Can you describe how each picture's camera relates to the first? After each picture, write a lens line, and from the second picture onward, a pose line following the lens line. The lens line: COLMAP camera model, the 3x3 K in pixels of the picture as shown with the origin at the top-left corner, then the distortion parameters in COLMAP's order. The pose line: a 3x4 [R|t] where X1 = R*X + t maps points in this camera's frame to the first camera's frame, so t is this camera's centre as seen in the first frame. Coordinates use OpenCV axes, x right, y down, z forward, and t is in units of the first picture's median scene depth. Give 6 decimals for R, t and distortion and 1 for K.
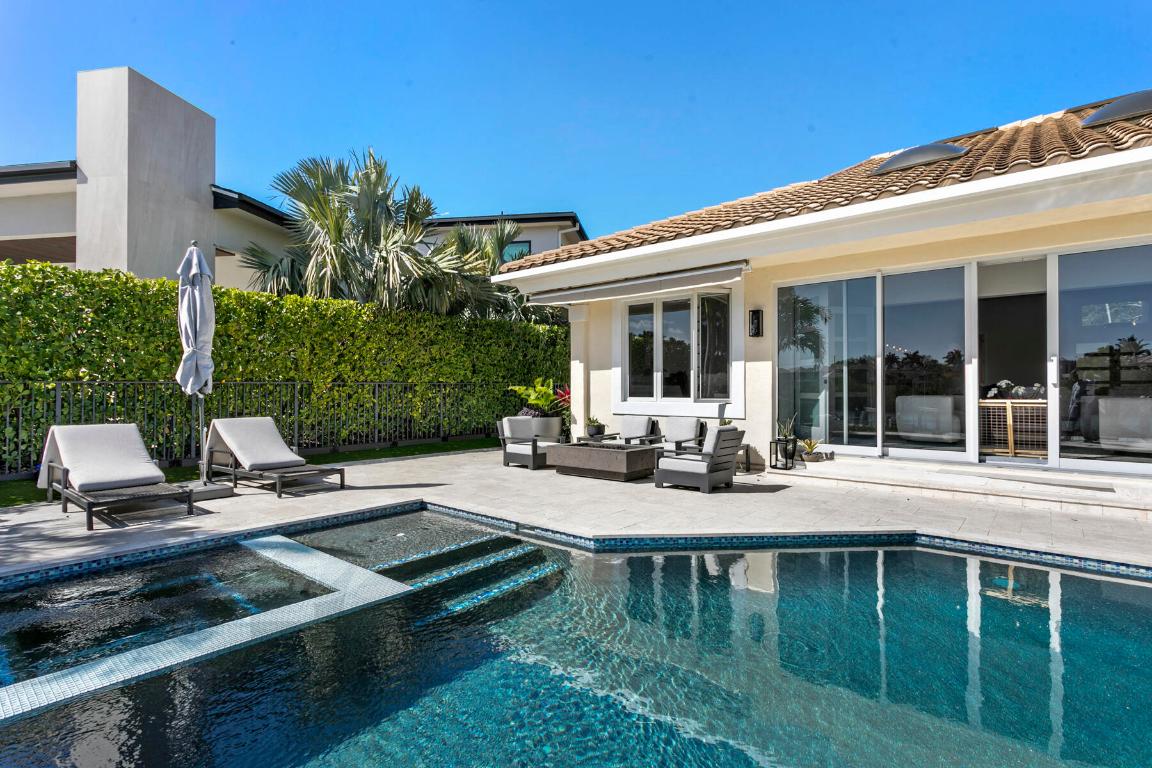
lens RADIAL K [[549.6, 0, 579.4], [0, 549.6, 387.5], [0, 0, 1]] dist [-0.000482, 0.000058]
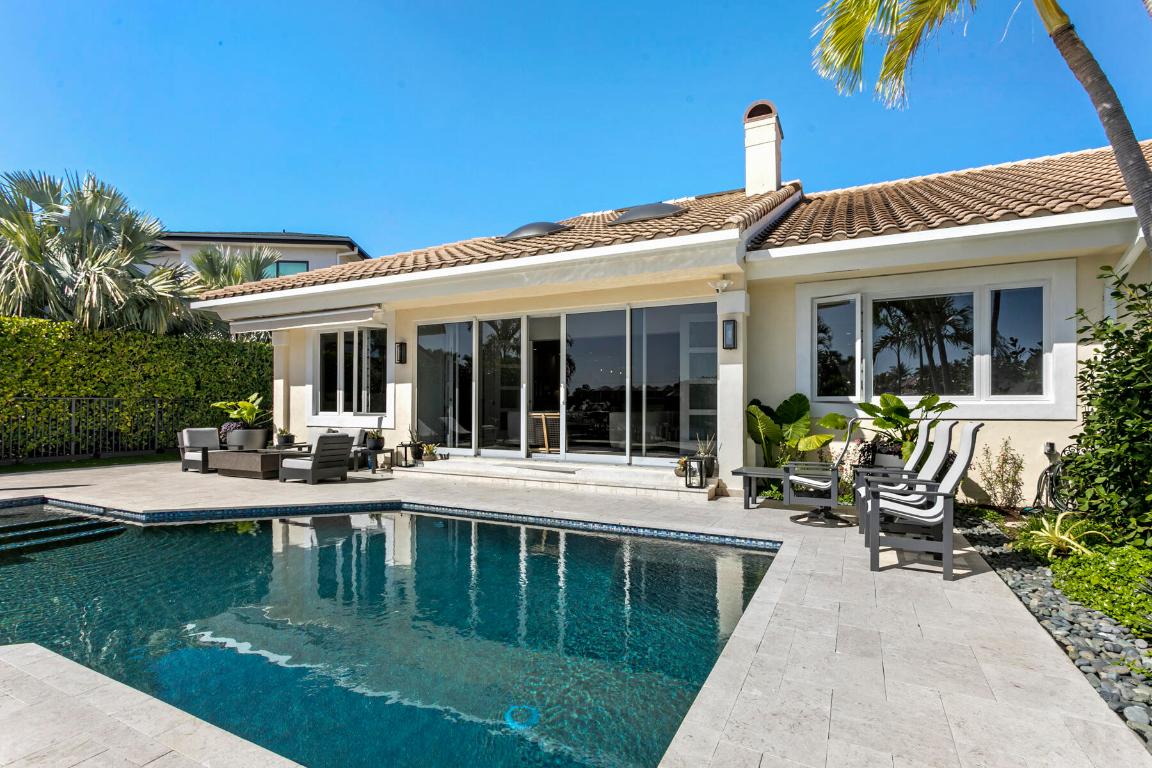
lens RADIAL K [[558.3, 0, 577.3], [0, 558.3, 400.2], [0, 0, 1]] dist [0.001564, 0.000713]
pose [[0.973783, 0.006939, 0.227372, 0.348389], [-0.005157, 0.999951, -0.008430, 0.000187], [-0.227419, 0.007036, 0.973772, -0.279320]]
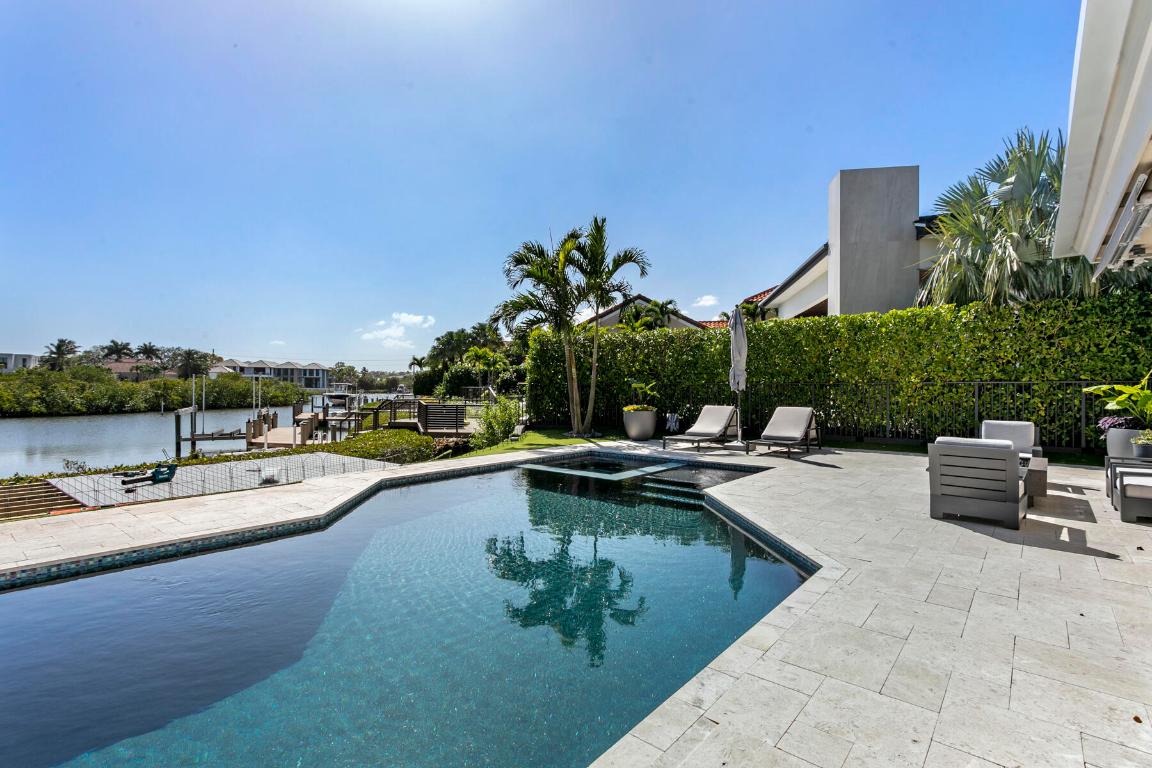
lens RADIAL K [[549.6, 0, 579.4], [0, 549.6, 387.5], [0, 0, 1]] dist [-0.000482, 0.000058]
pose [[-0.001799, 0.001891, -0.999997, 0.665233], [0.002206, 0.999996, 0.001887, -0.002614], [0.999996, -0.002202, -0.001803, 0.301561]]
